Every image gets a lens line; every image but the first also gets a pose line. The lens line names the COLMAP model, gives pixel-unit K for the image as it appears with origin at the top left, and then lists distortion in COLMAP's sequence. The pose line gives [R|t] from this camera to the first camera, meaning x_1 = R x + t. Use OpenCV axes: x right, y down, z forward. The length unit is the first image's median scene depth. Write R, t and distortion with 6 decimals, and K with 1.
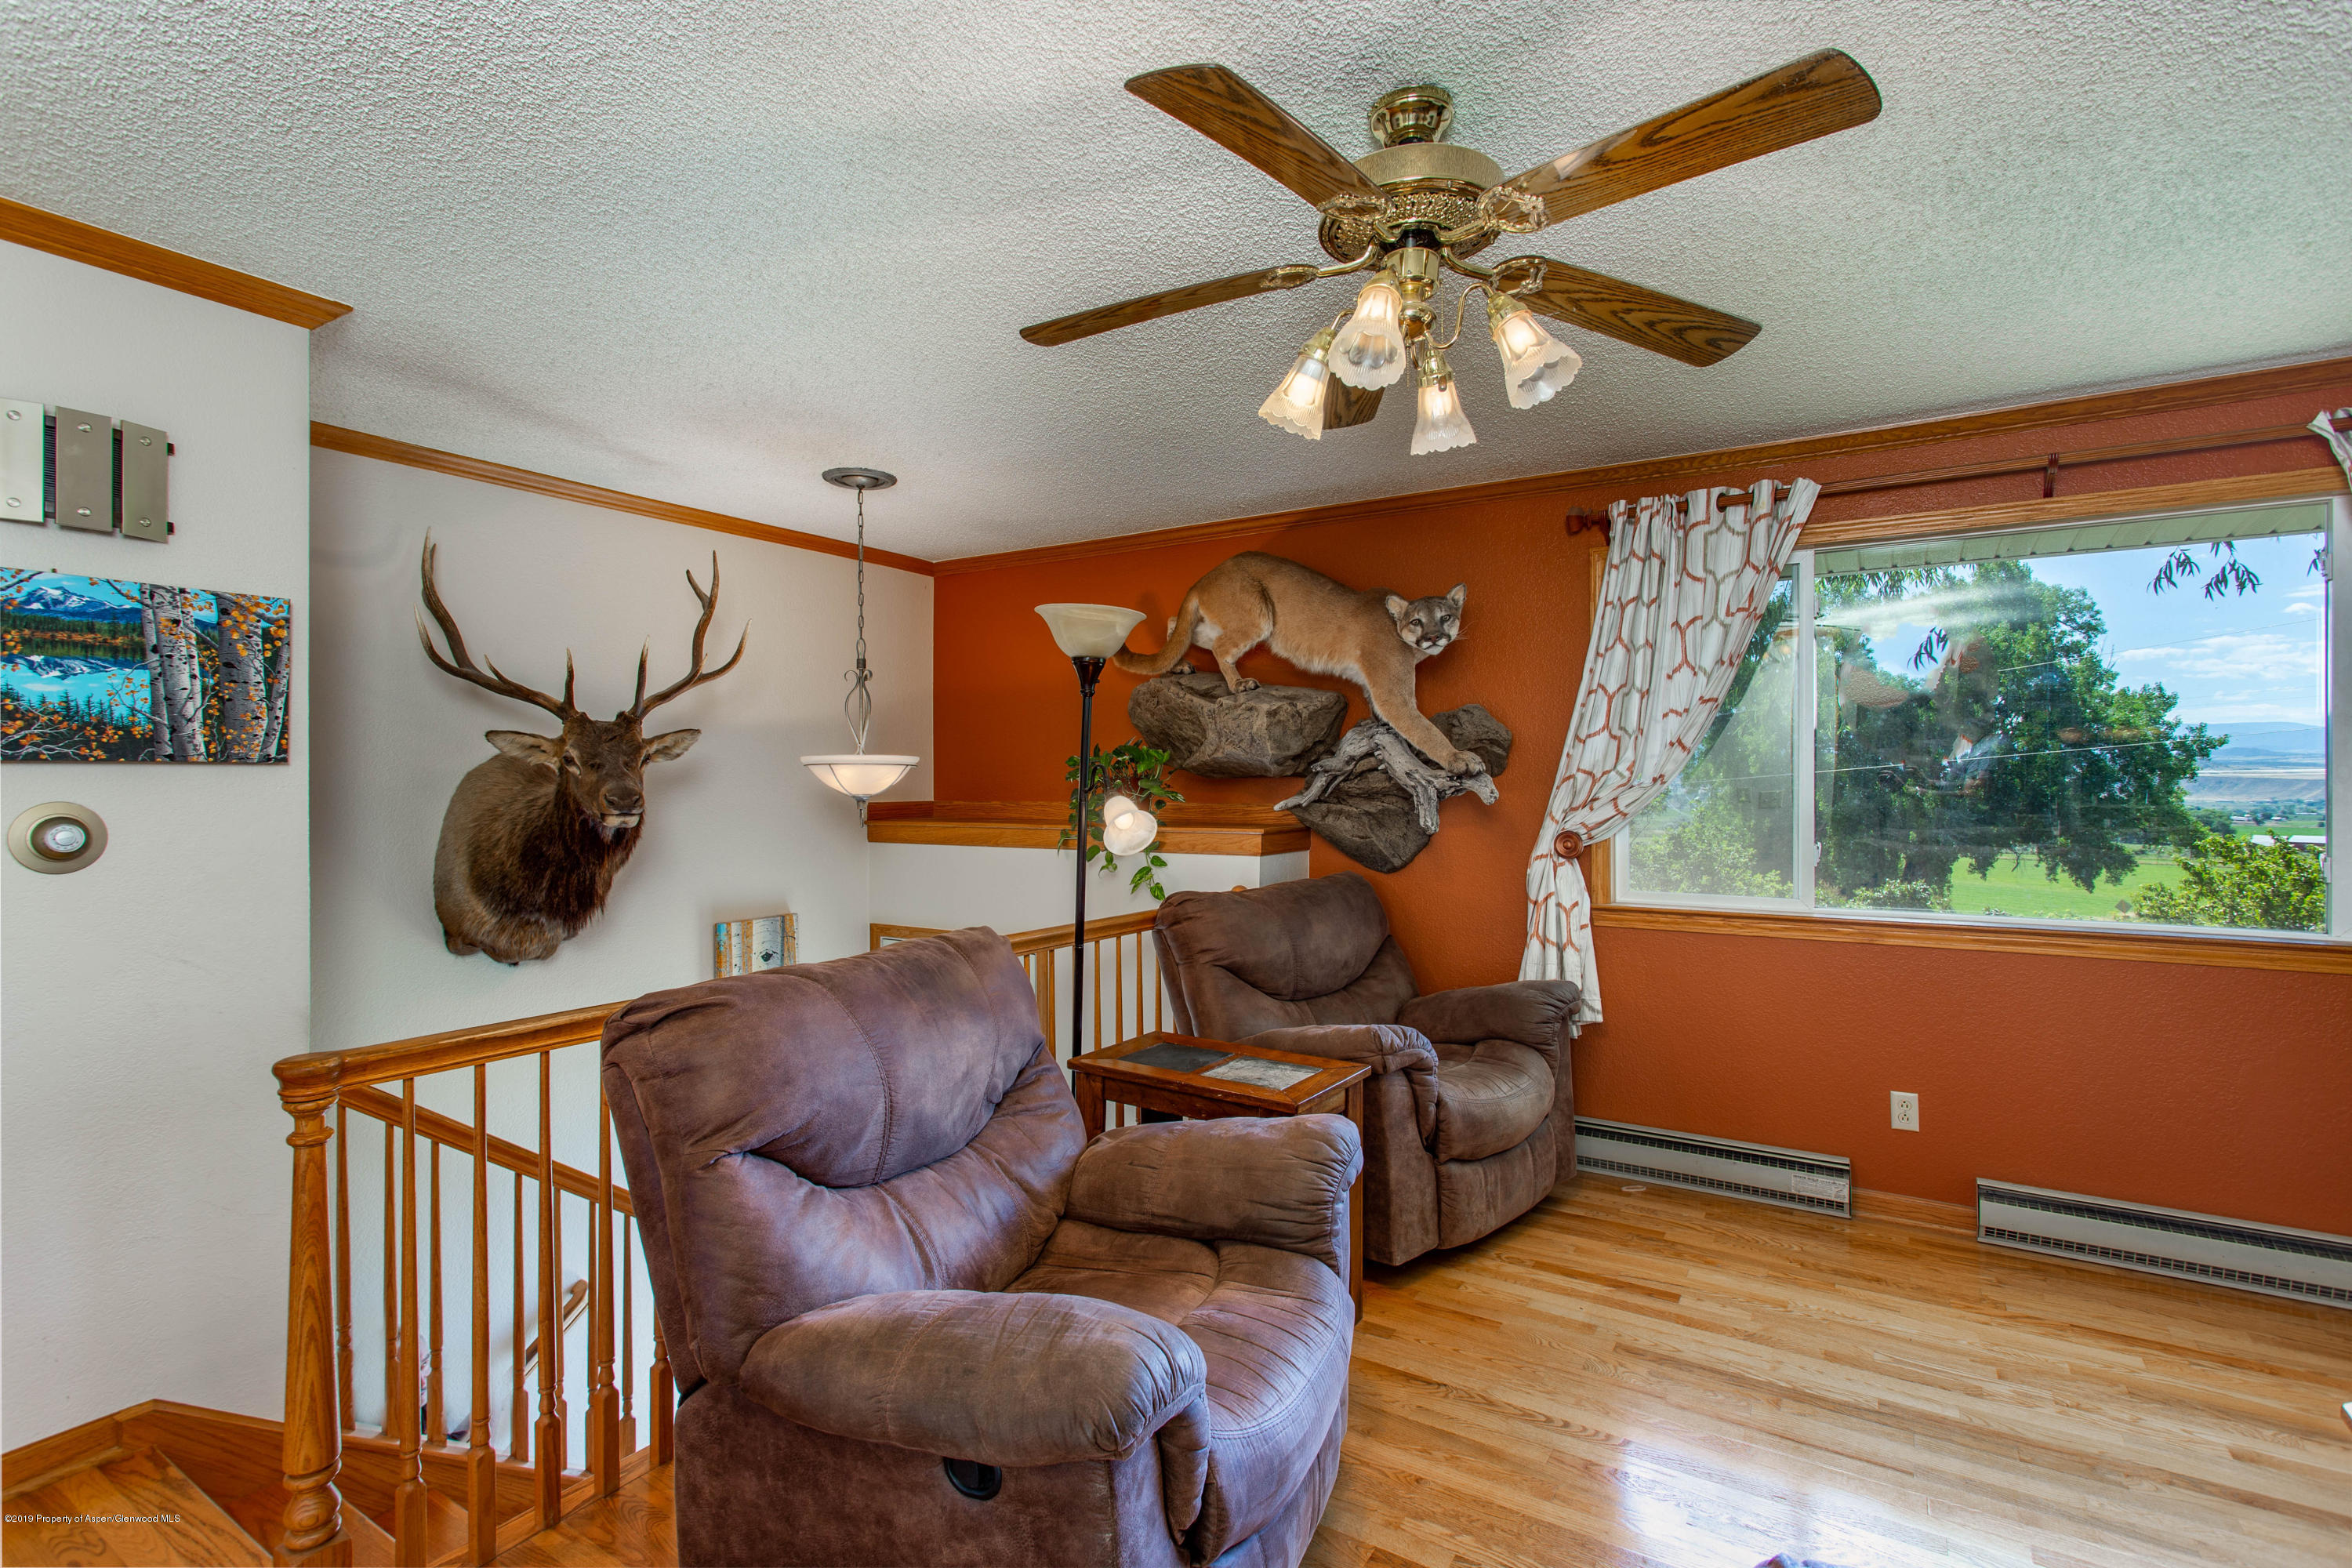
lens RADIAL K [[1120.7, 0, 1172.4], [0, 1120.7, 782.2], [0, 0, 1]] dist [-0.003033, 0.007680]
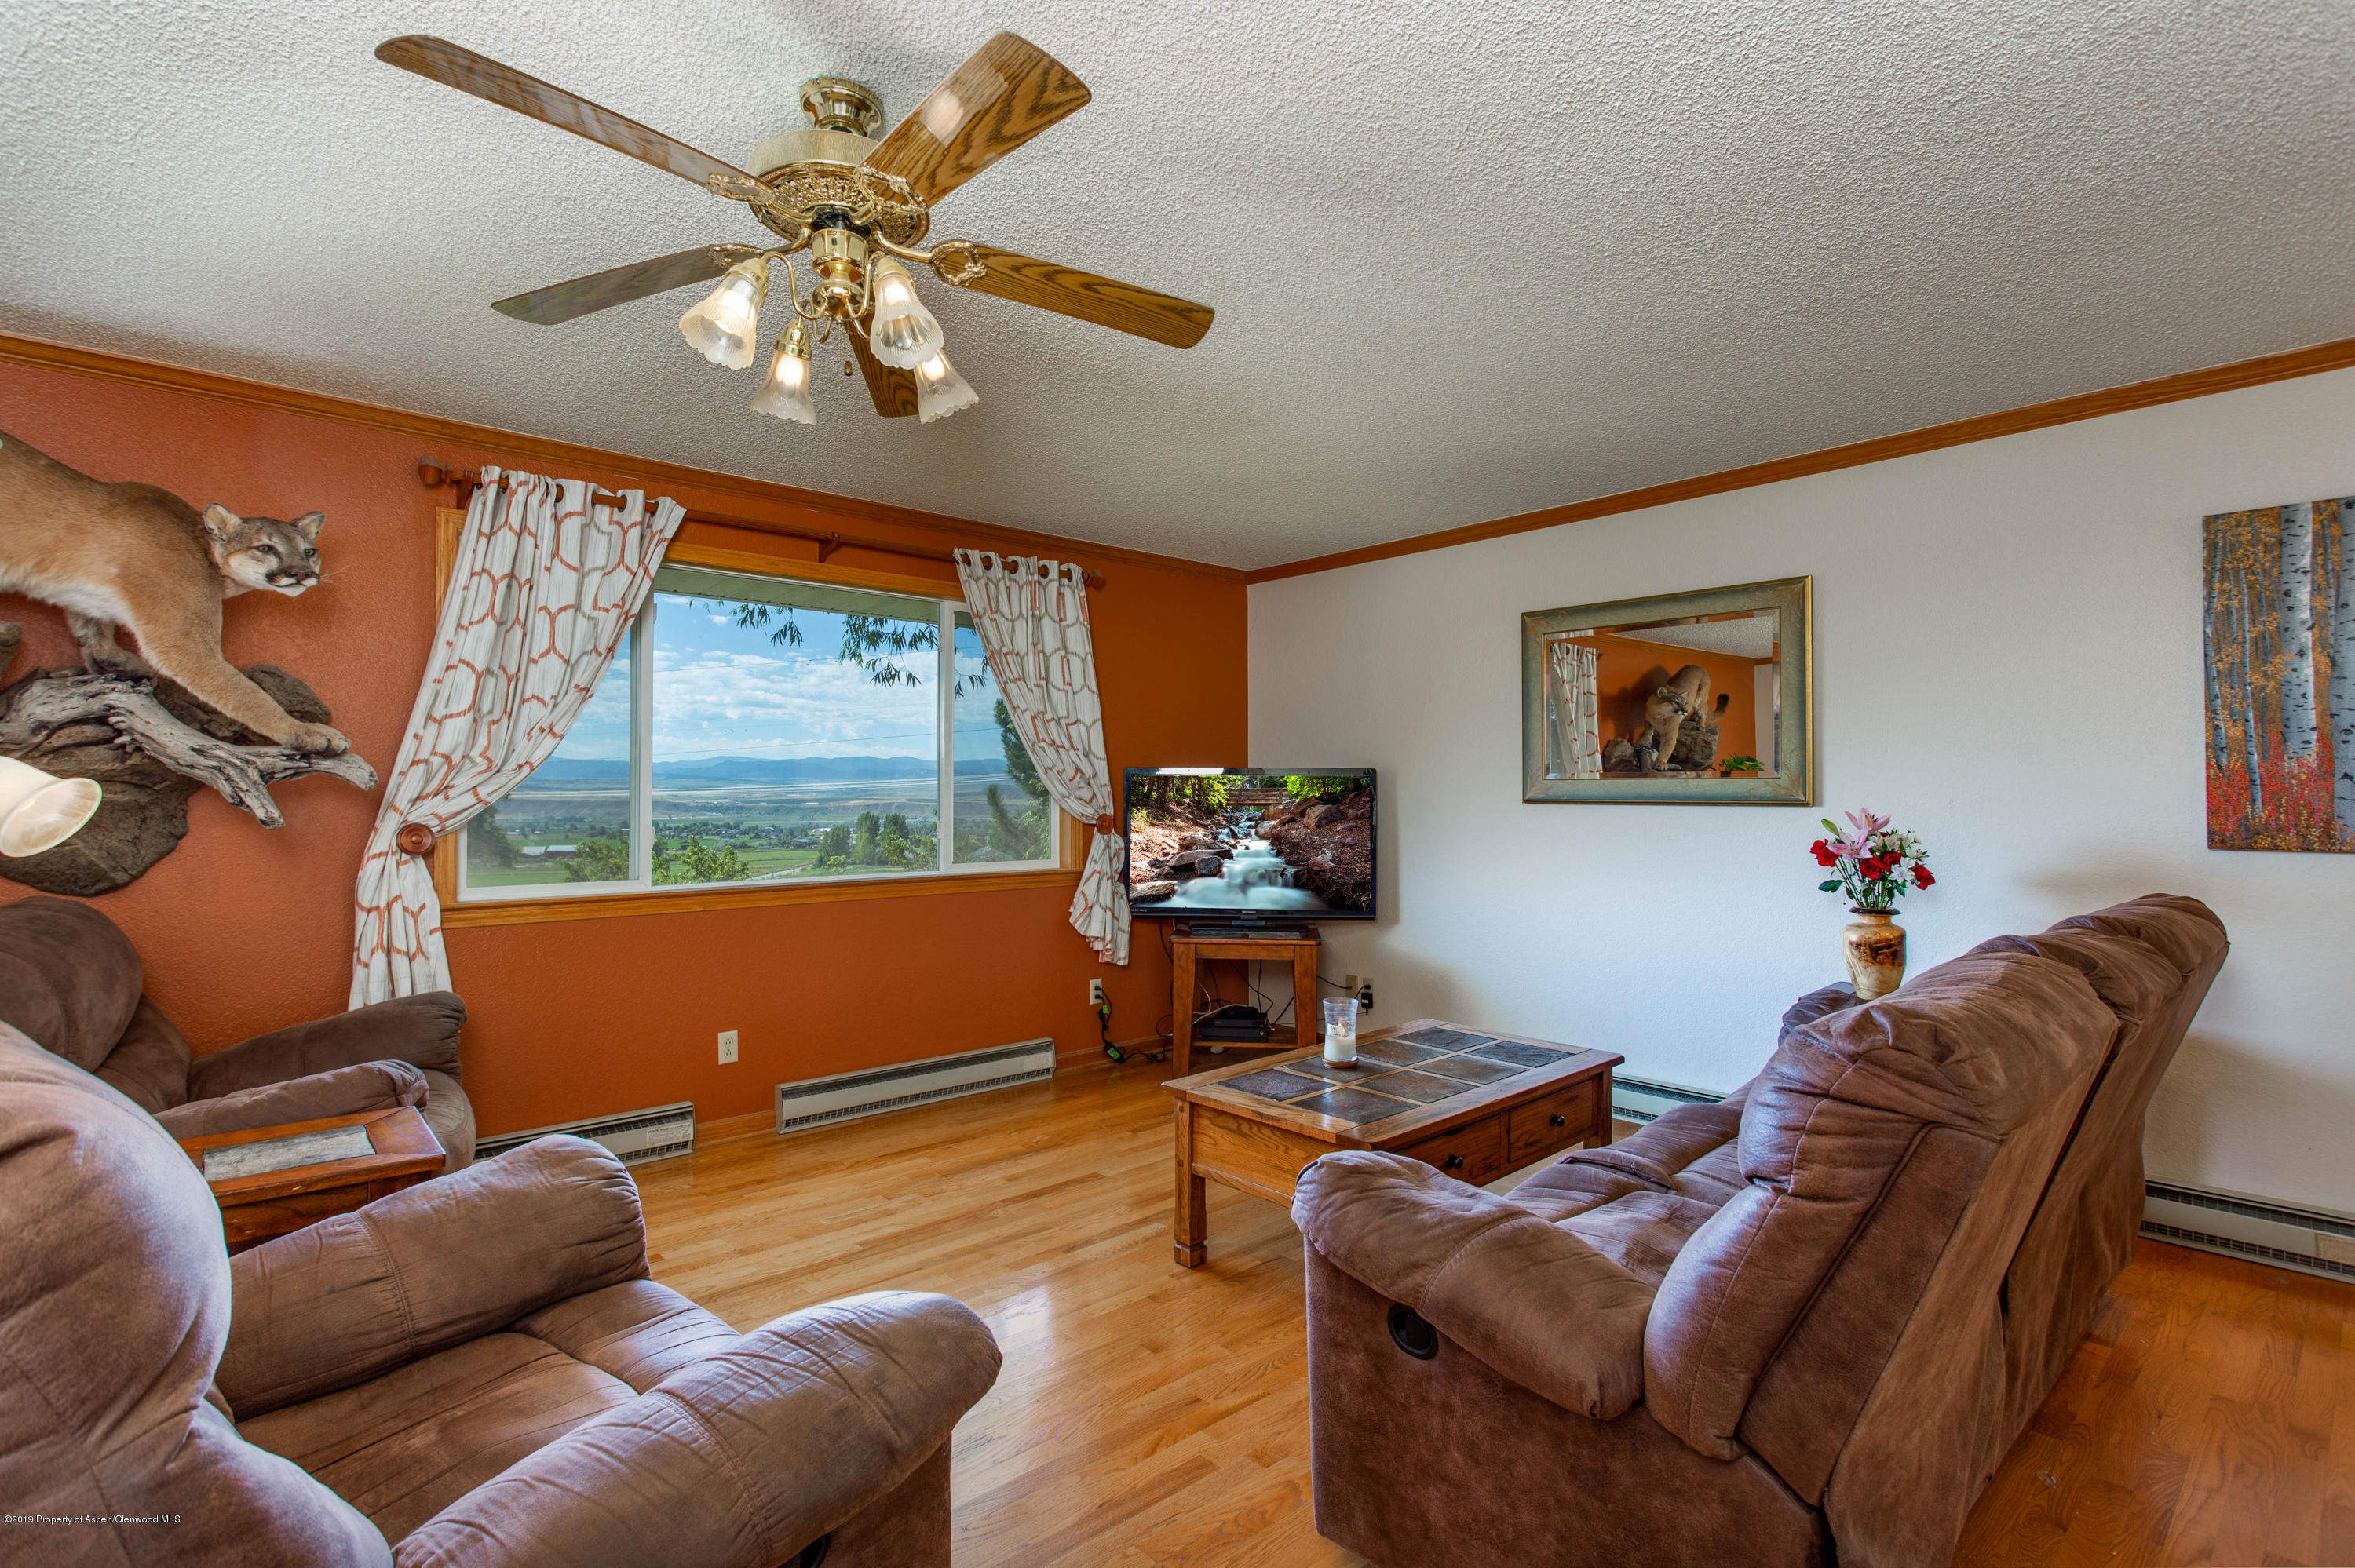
lens RADIAL K [[1122.0, 0, 1173.9], [0, 1122.0, 782.2], [0, 0, 1]] dist [-0.003033, 0.007680]
pose [[0.260960, 0.016283, 0.965212, -0.356018], [0.004824, 0.999823, -0.018171, 0.032198], [-0.965337, 0.009399, 0.260836, 0.210725]]
